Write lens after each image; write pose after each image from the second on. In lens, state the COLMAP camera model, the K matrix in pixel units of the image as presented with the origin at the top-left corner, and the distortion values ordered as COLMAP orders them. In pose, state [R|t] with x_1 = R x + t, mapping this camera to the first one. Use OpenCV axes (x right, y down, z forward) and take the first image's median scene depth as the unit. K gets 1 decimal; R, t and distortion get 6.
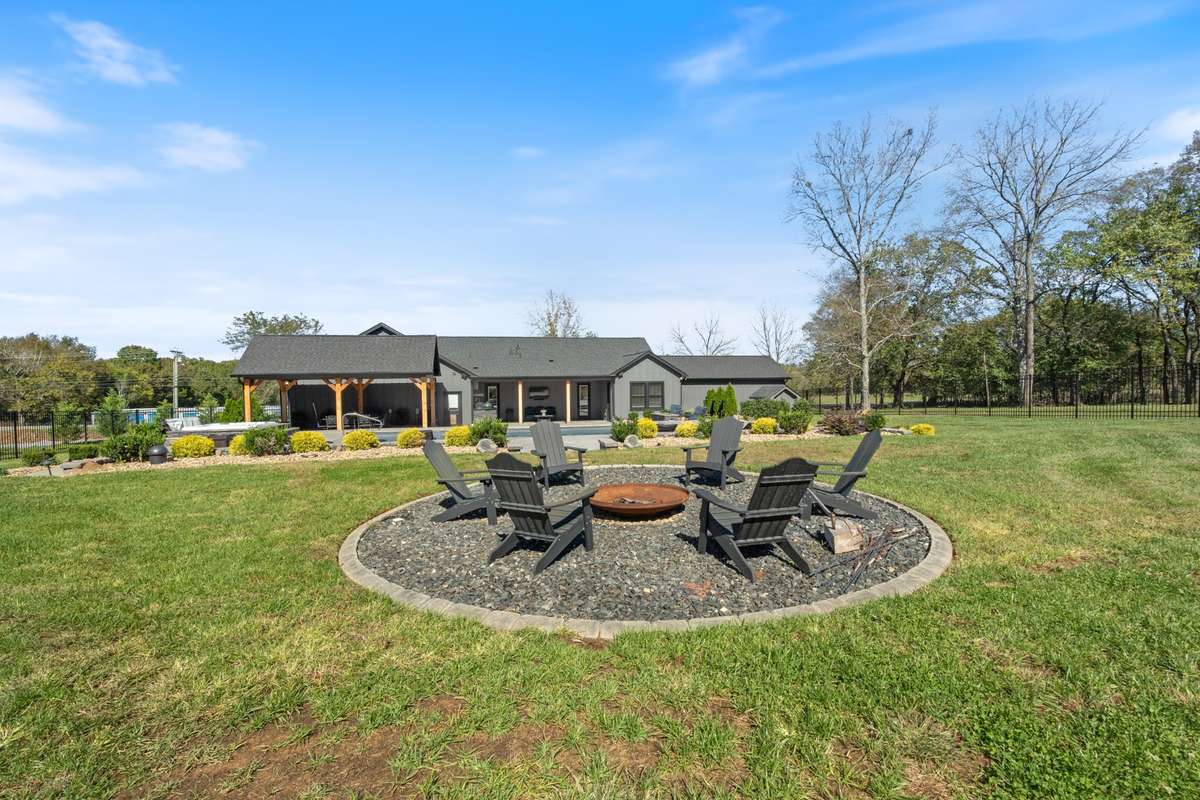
lens RADIAL K [[539.2, 0, 600.5], [0, 539.2, 401.9], [0, 0, 1]] dist [0.001029, -0.000168]
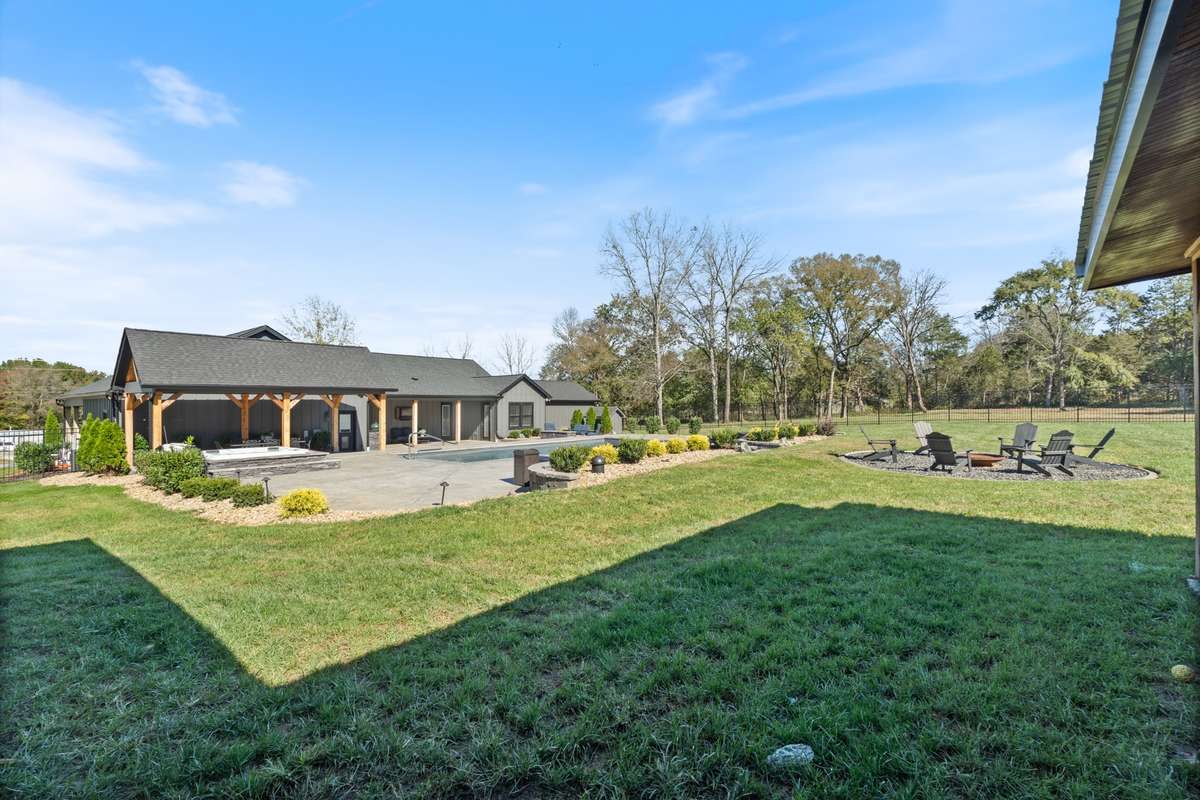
lens RADIAL K [[539.2, 0, 607.2], [0, 539.2, 398.3], [0, 0, 1]] dist [0.001029, -0.000168]
pose [[0.780150, 0.017211, 0.625356, -0.463639], [0.013683, 0.998913, -0.044561, 0.005156], [-0.625443, 0.043321, 0.779066, 0.055909]]
